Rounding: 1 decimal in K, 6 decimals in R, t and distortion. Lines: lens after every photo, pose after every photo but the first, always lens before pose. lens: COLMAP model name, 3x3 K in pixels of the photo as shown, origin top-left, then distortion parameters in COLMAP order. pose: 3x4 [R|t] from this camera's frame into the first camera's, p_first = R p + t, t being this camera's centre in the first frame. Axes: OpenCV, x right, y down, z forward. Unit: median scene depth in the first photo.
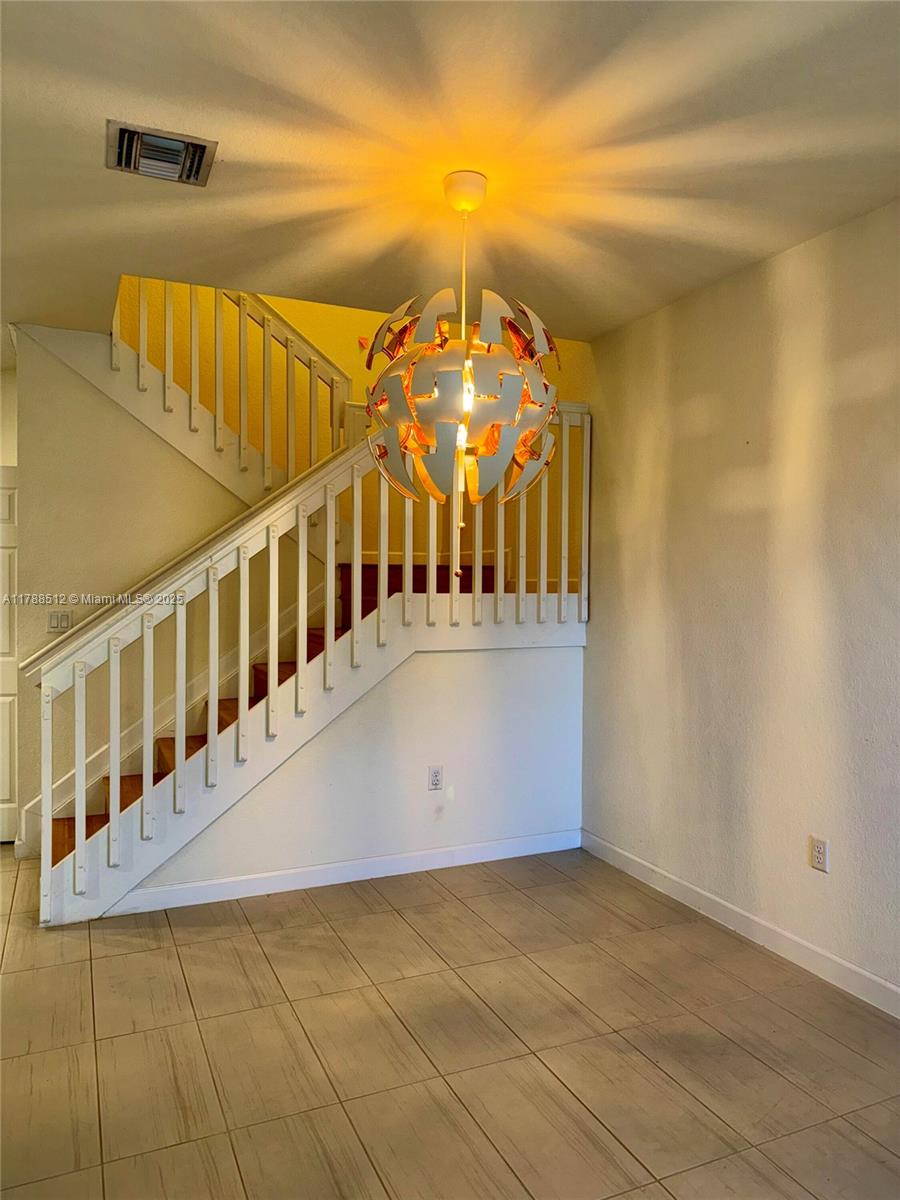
lens RADIAL K [[850.5, 0, 453.0], [0, 850.5, 599.5], [0, 0, 1]] dist [0.006533, -0.002866]
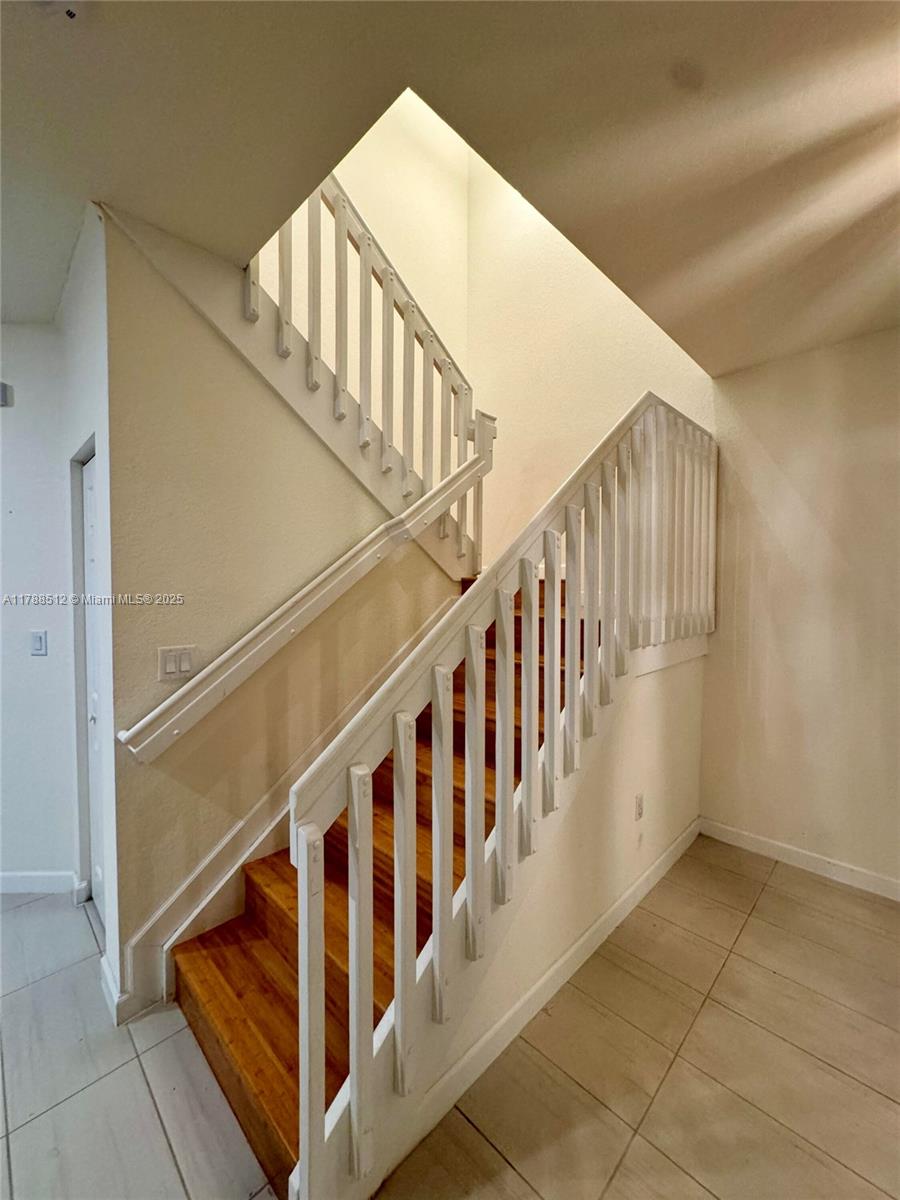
lens RADIAL K [[478.9, 0, 446.8], [0, 478.9, 593.2], [0, 0, 1]] dist [-0.001559, -0.000119]
pose [[0.932506, -0.012619, 0.360934, -0.476361], [0.010712, 0.999916, 0.007285, -0.040753], [-0.360996, -0.002927, 0.932563, 0.656176]]
